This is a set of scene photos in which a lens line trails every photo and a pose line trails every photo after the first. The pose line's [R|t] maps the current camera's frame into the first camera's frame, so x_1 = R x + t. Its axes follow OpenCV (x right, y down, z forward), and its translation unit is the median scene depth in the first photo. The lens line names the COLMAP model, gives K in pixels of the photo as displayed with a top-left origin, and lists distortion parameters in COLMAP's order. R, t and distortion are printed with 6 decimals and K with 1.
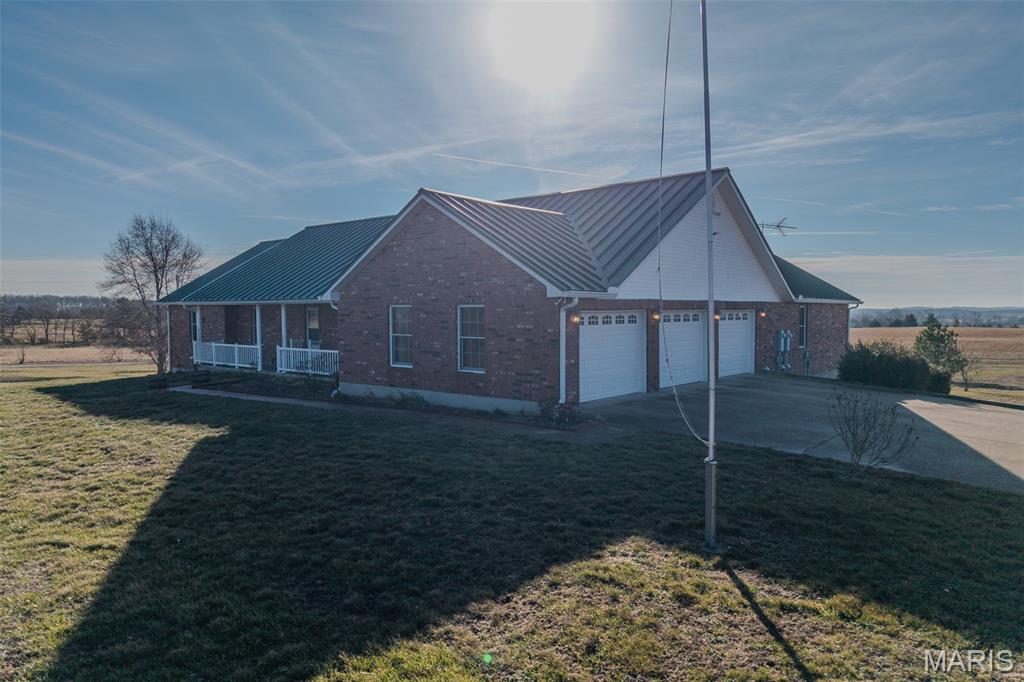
lens RADIAL K [[709.3, 0, 474.1], [0, 709.3, 341.7], [0, 0, 1]] dist [0.000354, -0.000671]
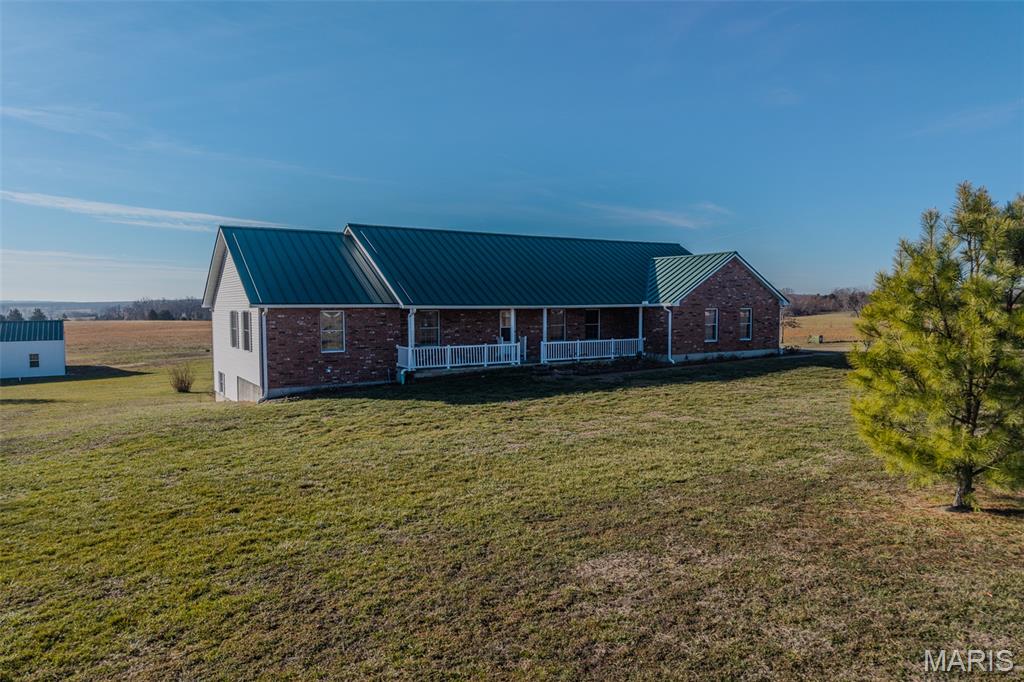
lens RADIAL K [[709.3, 0, 474.1], [0, 709.3, 341.7], [0, 0, 1]] dist [0.000354, -0.000671]
pose [[0.306616, -0.070761, 0.949199, -2.067846], [0.037261, 0.997361, 0.062315, -0.103570], [-0.951104, 0.016261, 0.308443, 1.016787]]
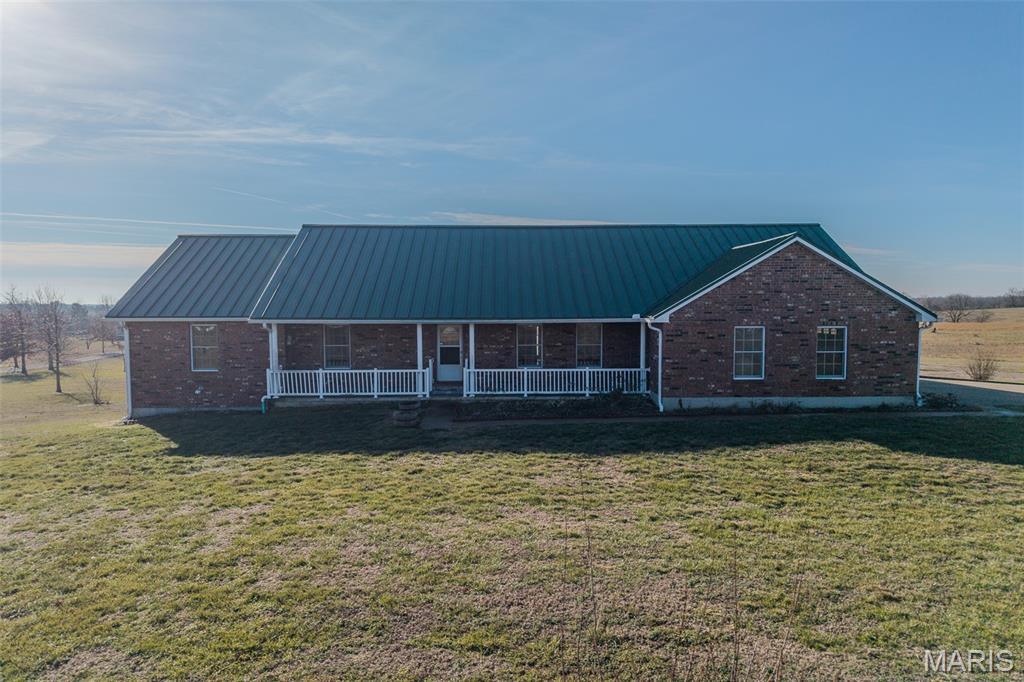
lens RADIAL K [[709.3, 0, 474.1], [0, 709.3, 341.7], [0, 0, 1]] dist [0.000354, -0.000671]
pose [[0.739840, -0.041336, 0.671512, -1.219094], [0.031481, 0.999144, 0.026820, -0.071698], [-0.672046, 0.001298, 0.740508, 0.439293]]
